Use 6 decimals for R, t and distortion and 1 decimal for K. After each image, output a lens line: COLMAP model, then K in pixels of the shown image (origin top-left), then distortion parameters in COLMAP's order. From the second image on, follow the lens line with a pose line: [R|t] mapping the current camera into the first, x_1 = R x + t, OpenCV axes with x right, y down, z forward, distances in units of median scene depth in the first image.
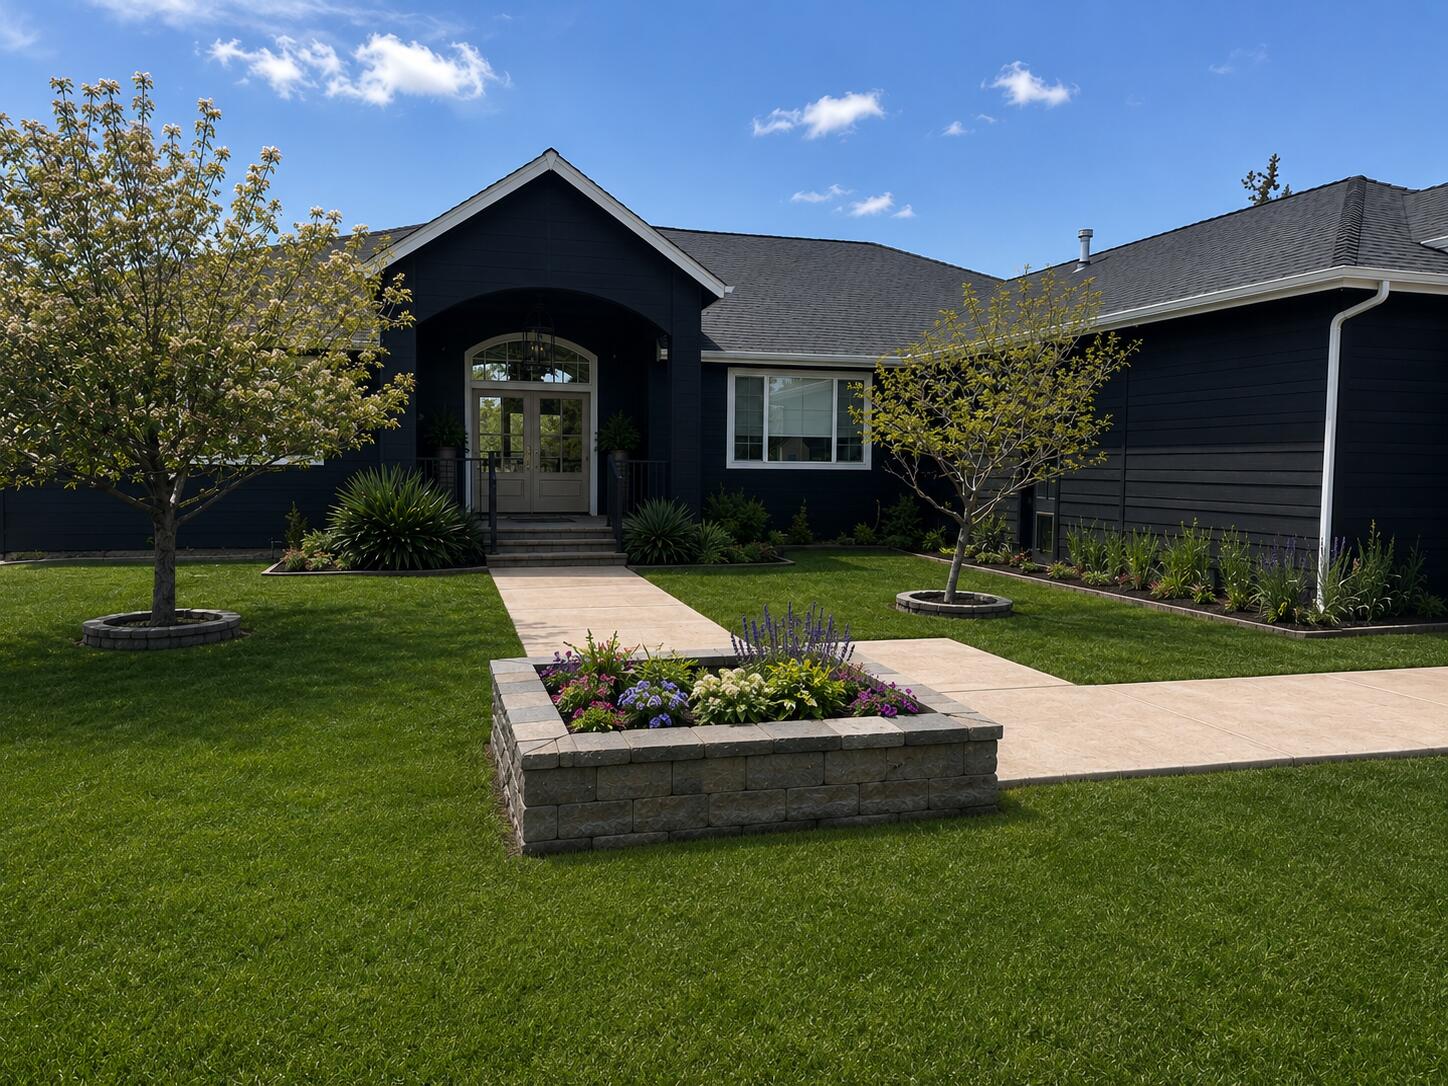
lens RADIAL K [[1119.4, 0, 724.0], [0, 1119.4, 543.0], [0, 0, 1]] dist [-0.030773, 0.000334]
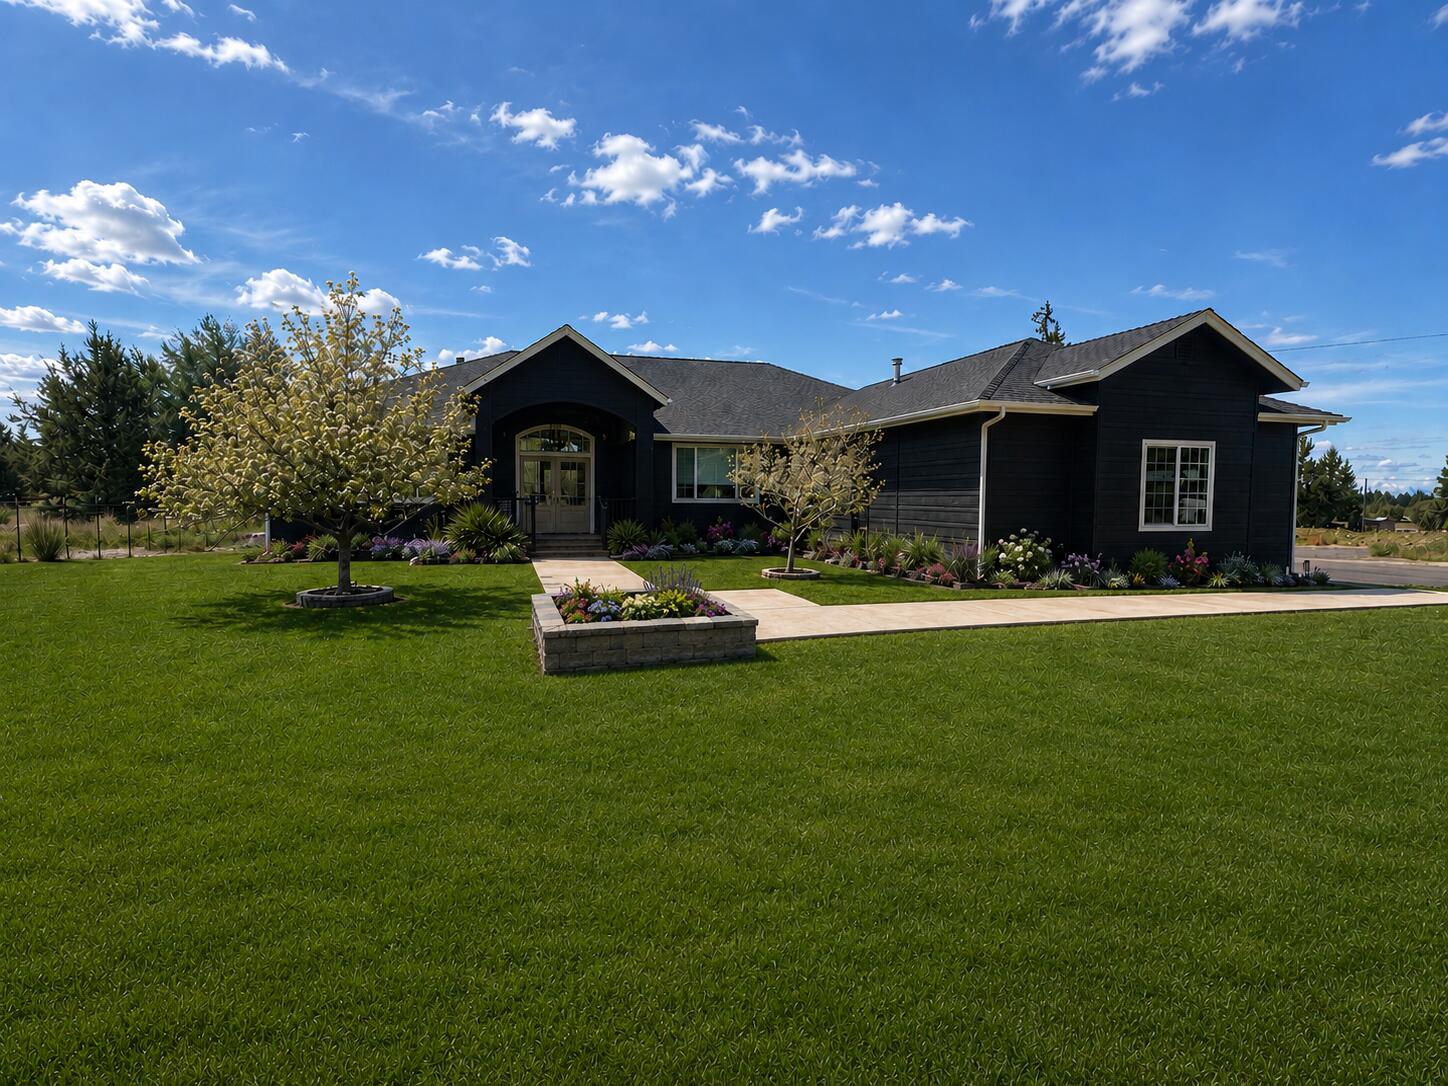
lens RADIAL K [[860.0, 0, 724.0], [0, 860.0, 543.0], [0, 0, 1]] dist [0.001194, -0.000050]
pose [[0.999871, 0.009294, 0.013121, 0.137082], [-0.009043, 0.999777, -0.019101, 0.038532], [-0.013295, 0.018979, 0.999731, -0.634459]]
